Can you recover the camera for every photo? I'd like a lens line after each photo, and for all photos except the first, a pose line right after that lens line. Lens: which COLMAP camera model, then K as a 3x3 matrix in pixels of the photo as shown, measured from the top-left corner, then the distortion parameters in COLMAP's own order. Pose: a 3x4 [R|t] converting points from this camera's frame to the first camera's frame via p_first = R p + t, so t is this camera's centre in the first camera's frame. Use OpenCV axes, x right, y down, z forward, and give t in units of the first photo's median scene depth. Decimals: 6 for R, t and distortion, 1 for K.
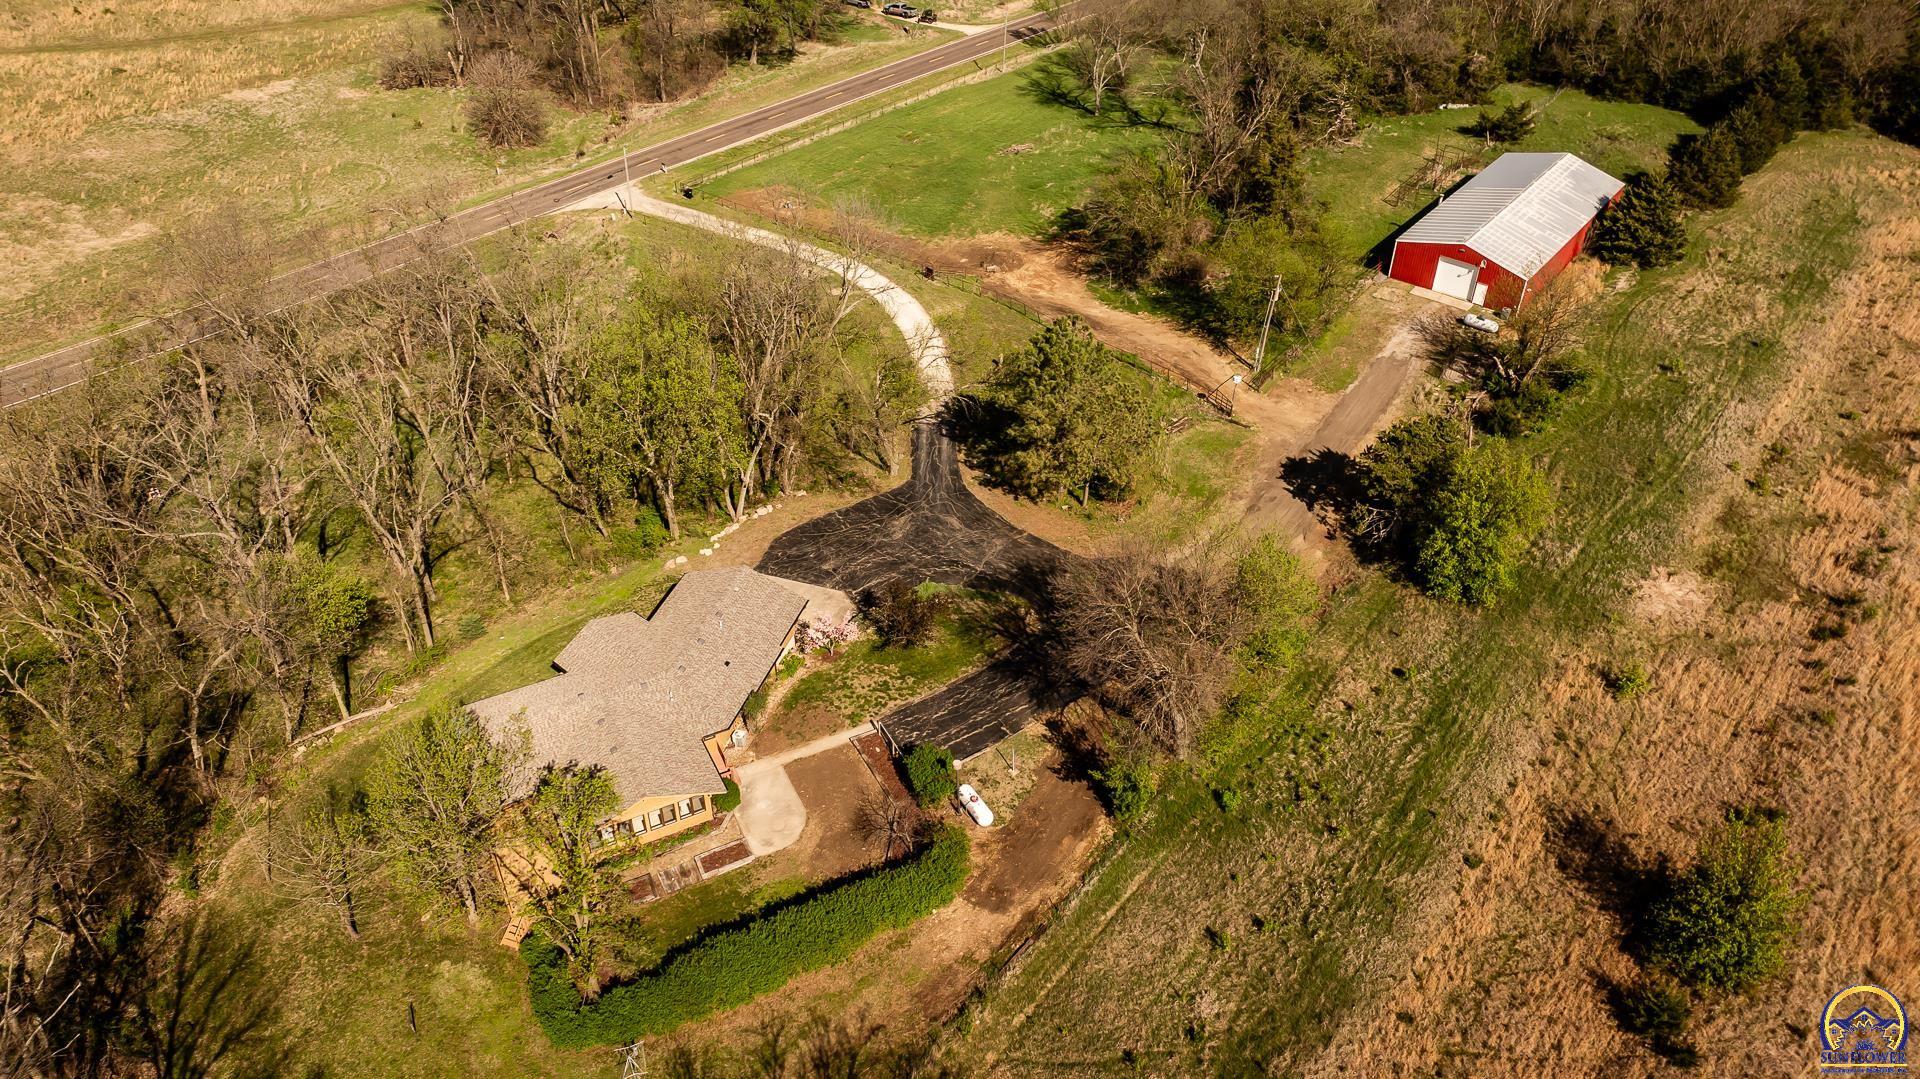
lens RADIAL K [[1364.6, 0, 971.5], [0, 1364.6, 525.3], [0, 0, 1]] dist [-0.034453, 0.024974]
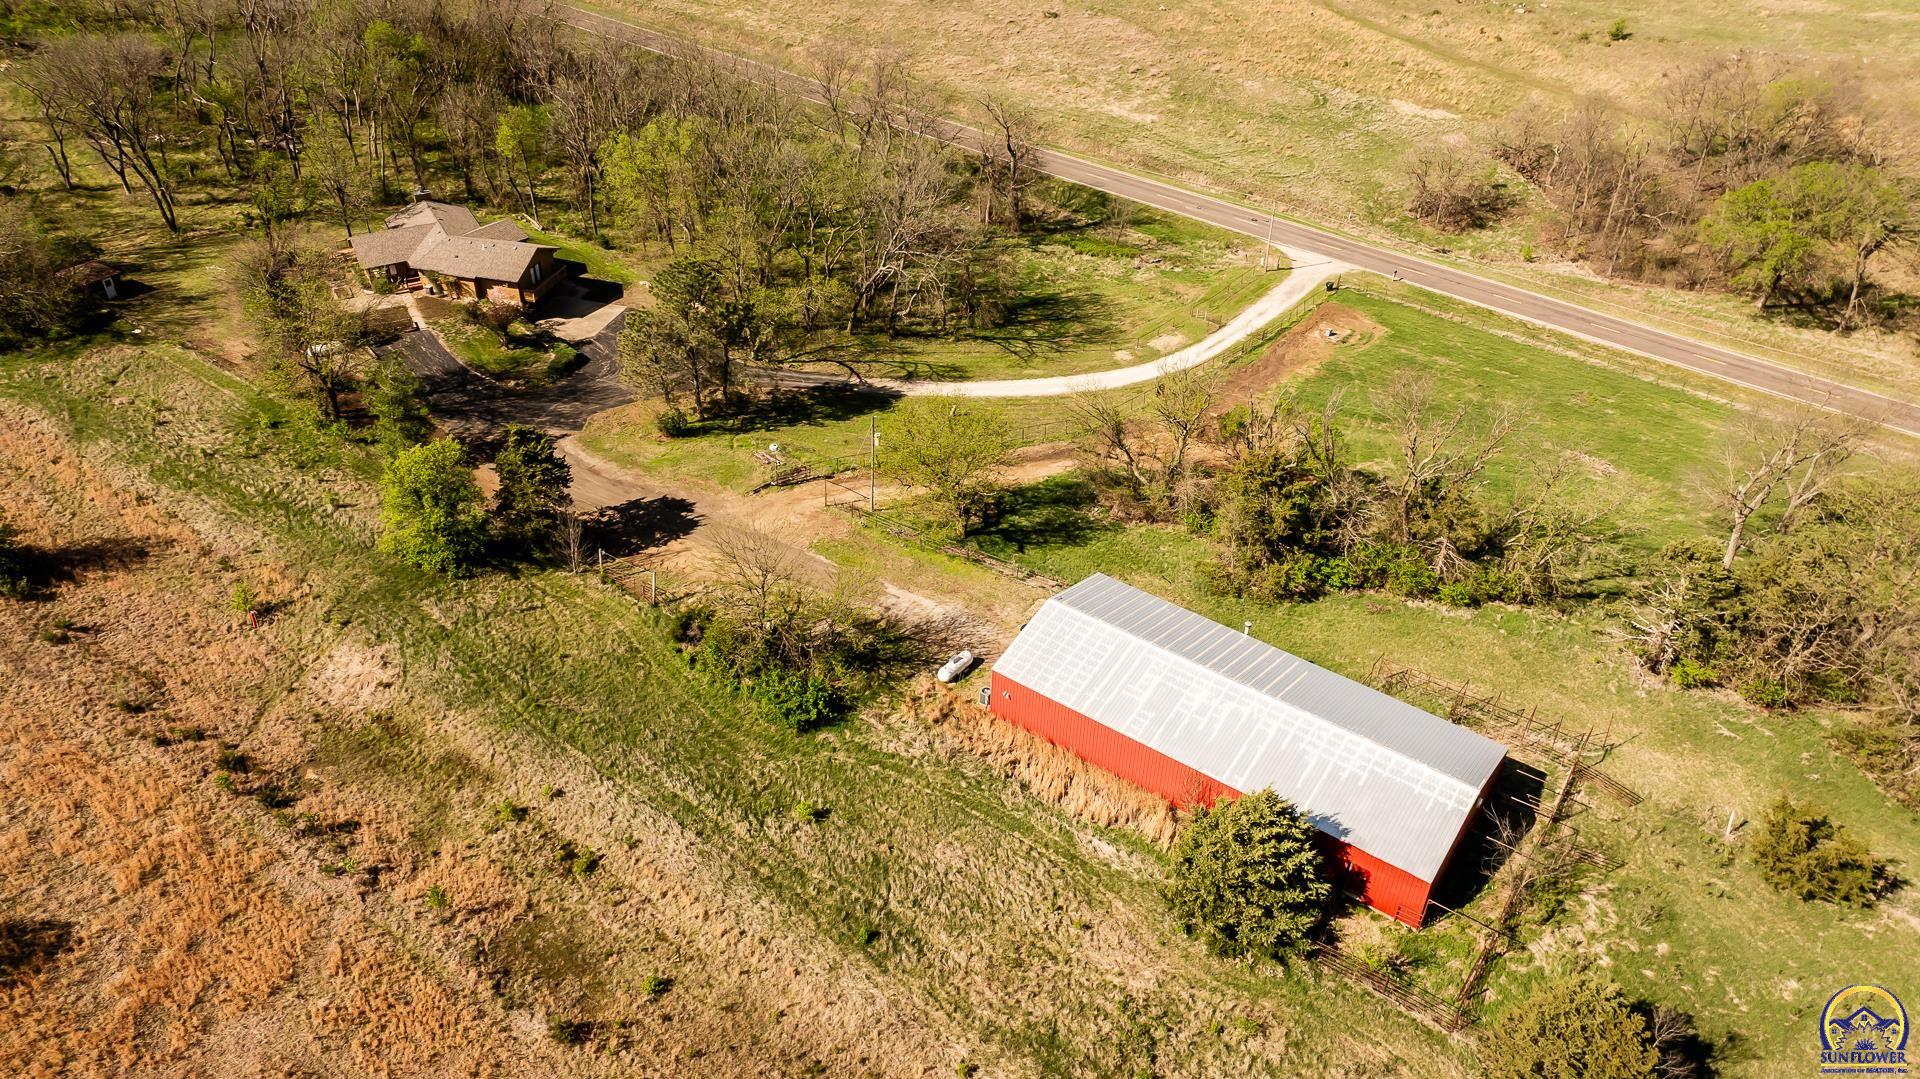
lens RADIAL K [[1361.3, 0, 963.0], [0, 1361.3, 516.8], [0, 0, 1]] dist [-0.016391, 0.005221]
pose [[0.035348, 0.551740, -0.833267, 1.093564], [-0.616664, 0.668170, 0.416263, -0.591938], [0.786433, 0.499131, 0.363857, 0.803902]]
